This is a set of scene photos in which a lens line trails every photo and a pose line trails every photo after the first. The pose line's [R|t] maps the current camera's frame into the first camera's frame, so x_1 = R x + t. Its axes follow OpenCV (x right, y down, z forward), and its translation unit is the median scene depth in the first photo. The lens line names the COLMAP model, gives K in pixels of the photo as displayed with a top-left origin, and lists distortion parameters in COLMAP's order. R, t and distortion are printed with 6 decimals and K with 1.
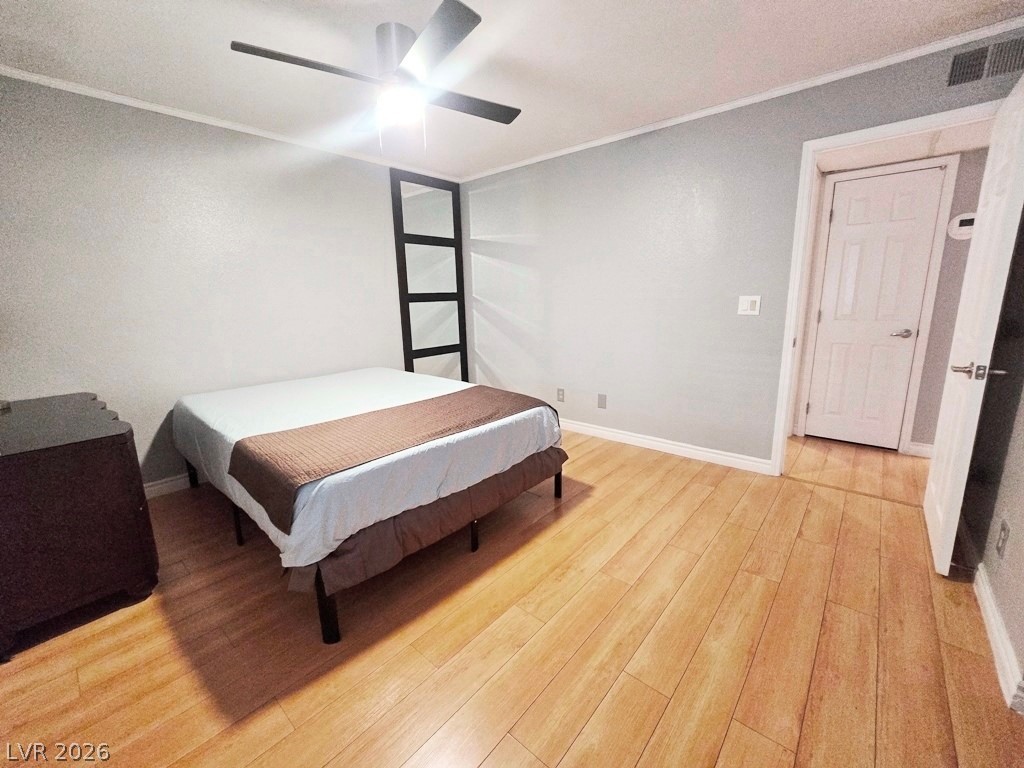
lens RADIAL K [[419.3, 0, 512.9], [0, 419.3, 379.4], [0, 0, 1]] dist [-0.001525, -0.000246]
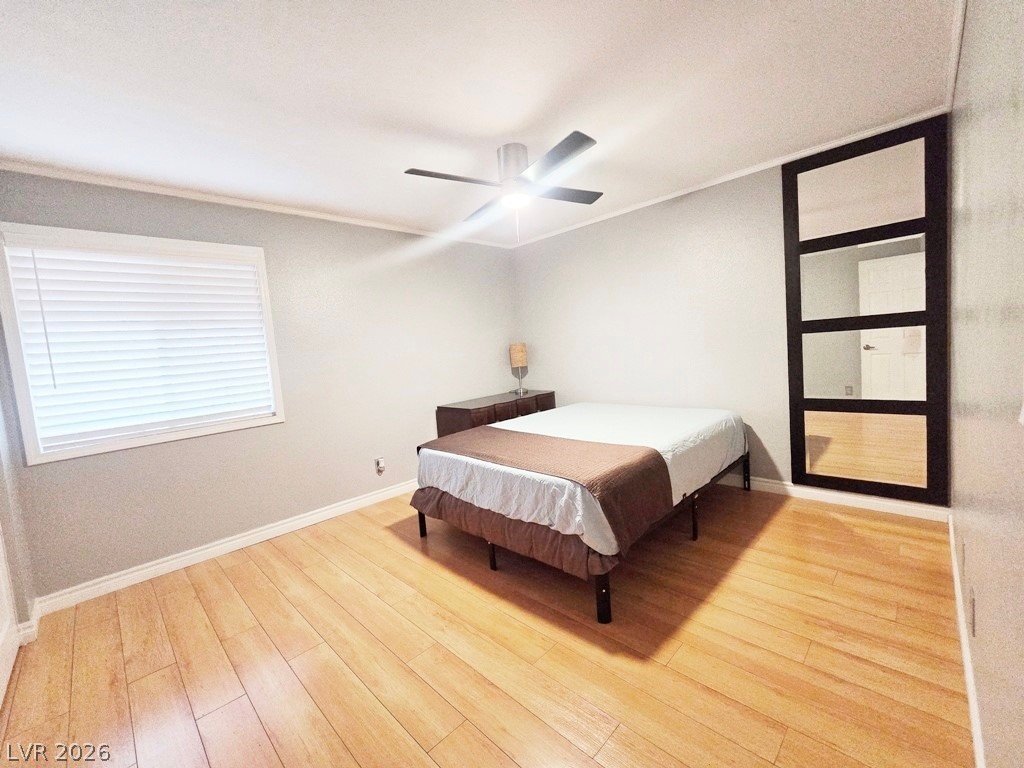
lens RADIAL K [[419.3, 0, 512.9], [0, 419.3, 379.4], [0, 0, 1]] dist [-0.001525, -0.000246]
pose [[-0.051136, 0.105821, -0.993070, 0.844067], [-0.124153, 0.985983, 0.111459, -0.202617], [0.990945, 0.128992, -0.037282, 0.882131]]
